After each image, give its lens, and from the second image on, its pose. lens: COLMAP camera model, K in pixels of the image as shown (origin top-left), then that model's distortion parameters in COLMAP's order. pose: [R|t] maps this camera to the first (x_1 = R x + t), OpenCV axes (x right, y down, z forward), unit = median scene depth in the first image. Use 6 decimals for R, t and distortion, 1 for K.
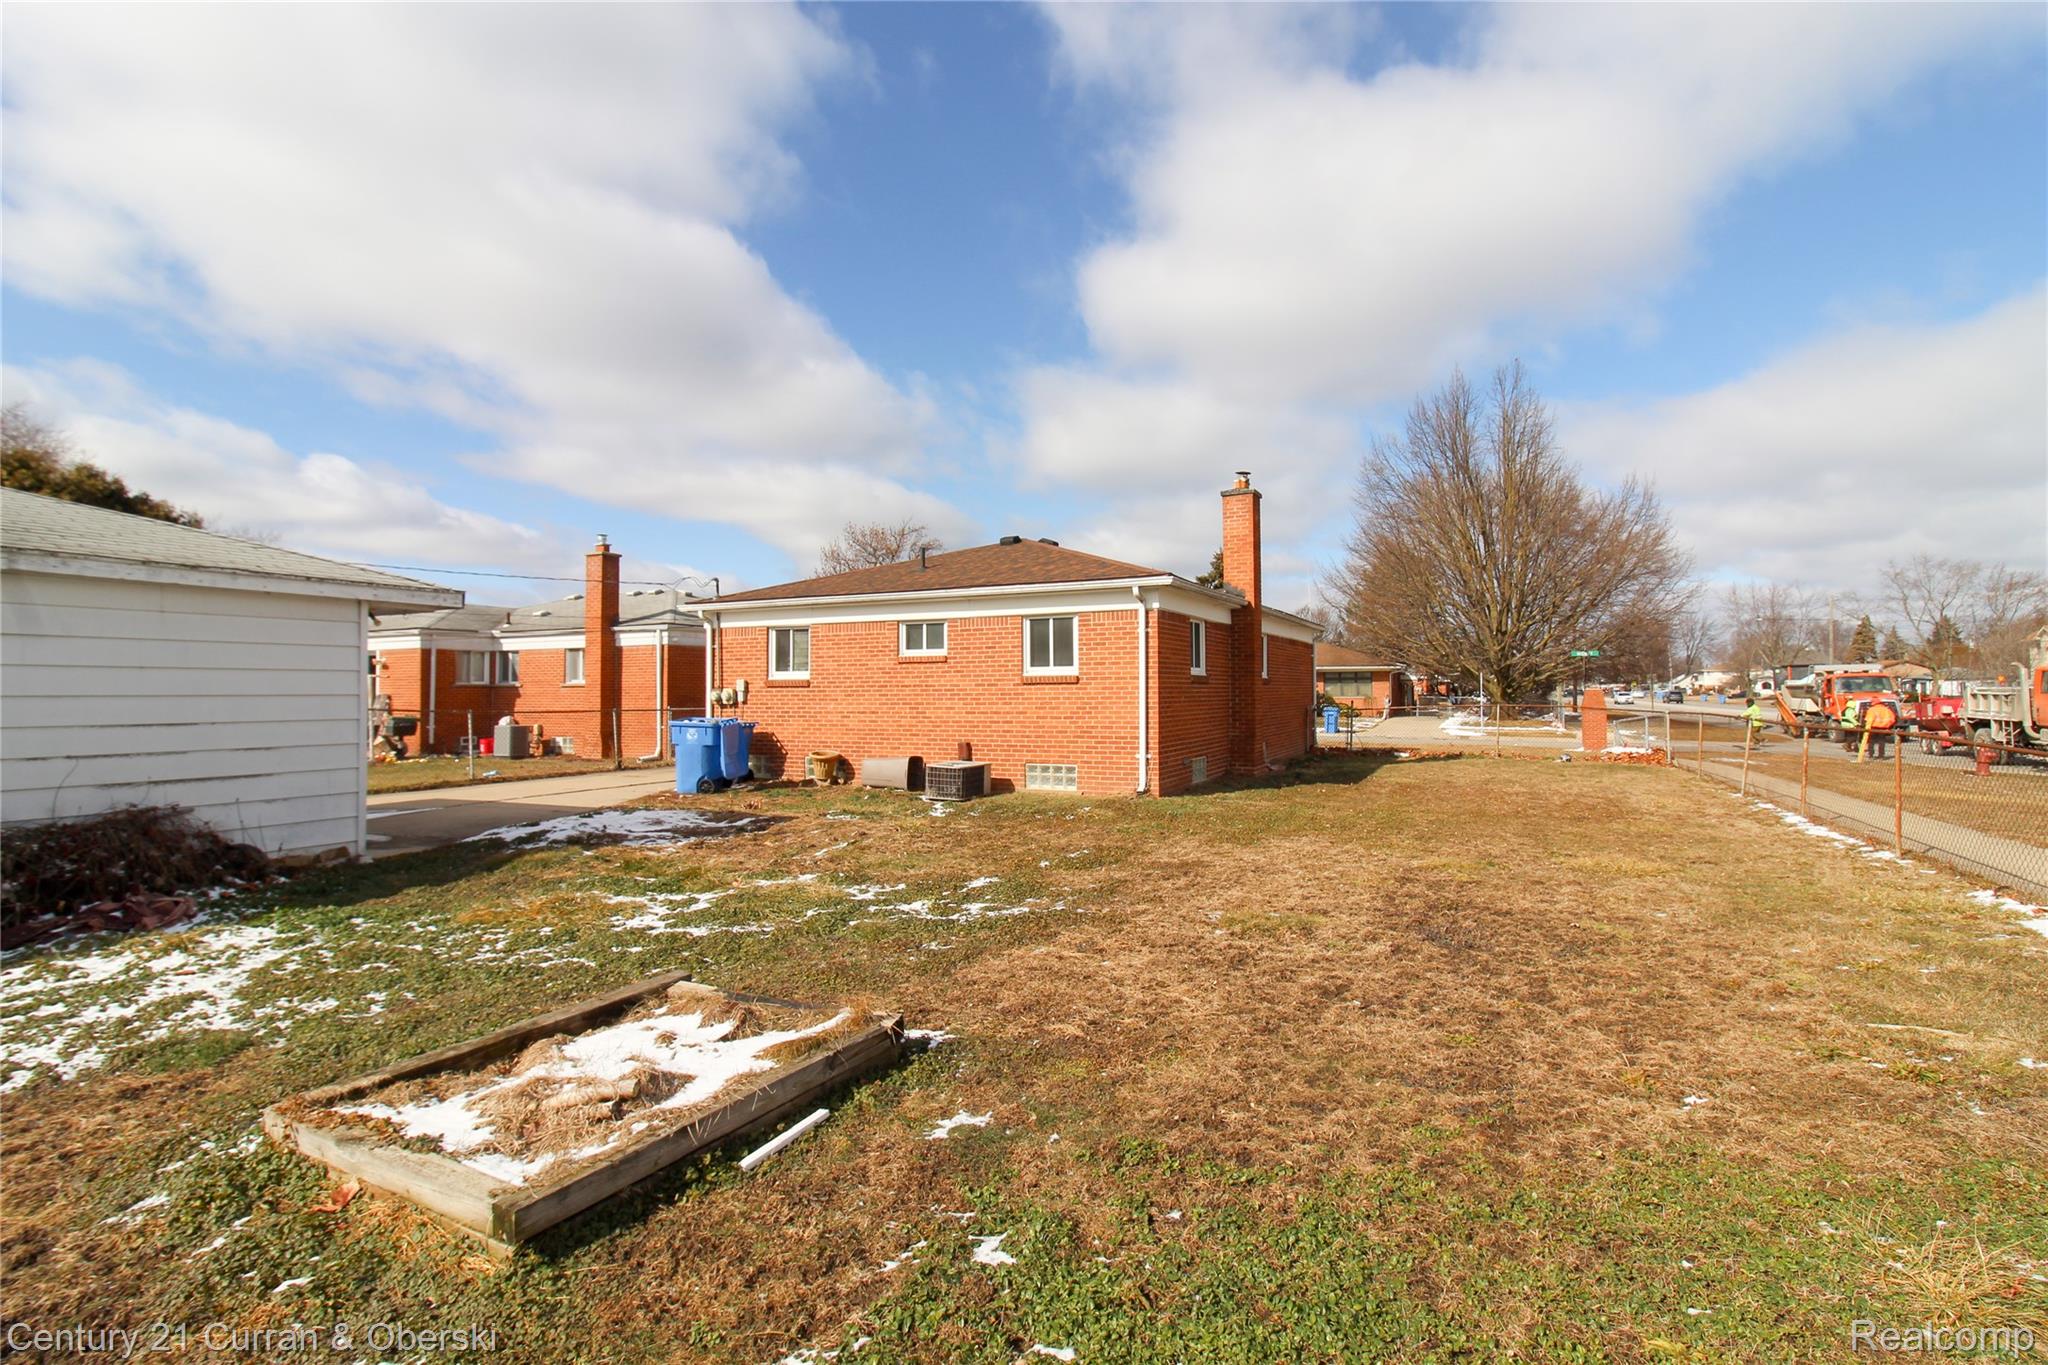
lens RADIAL K [[941.3, 0, 1018.3], [0, 941.3, 681.4], [0, 0, 1]] dist [-0.035309, -0.000327]
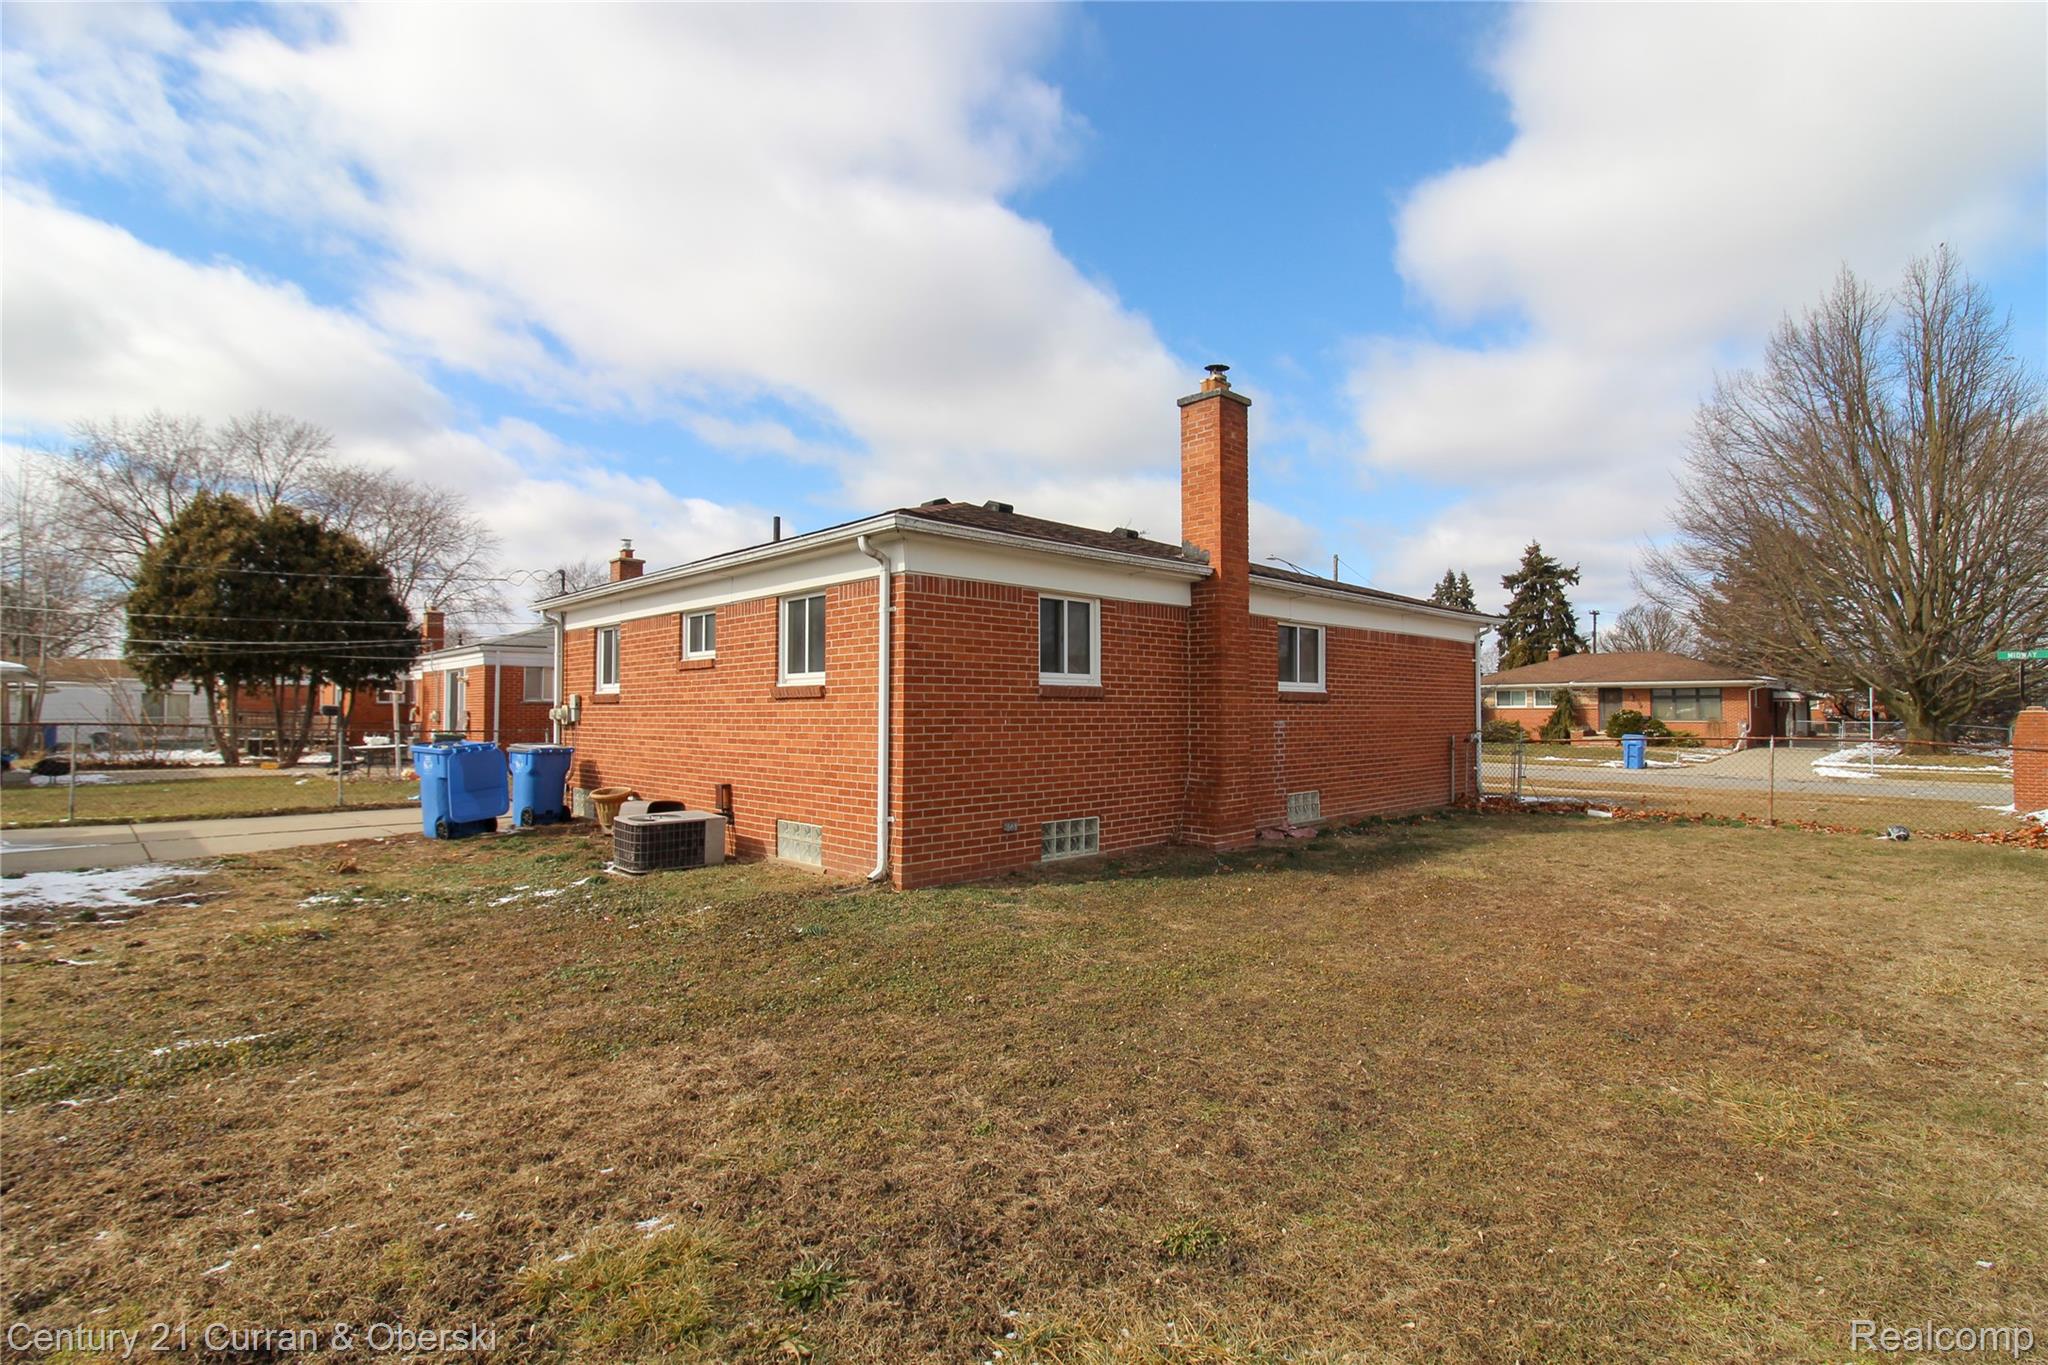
lens RADIAL K [[1001.0, 0, 1030.0], [0, 1001.0, 699.5], [0, 0, 1]] dist [-0.025694, 0.000127]
pose [[0.956787, -0.000264, -0.290791, 0.244334], [-0.000274, 0.999998, -0.001811, 0.002715], [0.290791, 0.001813, 0.956785, 0.246613]]
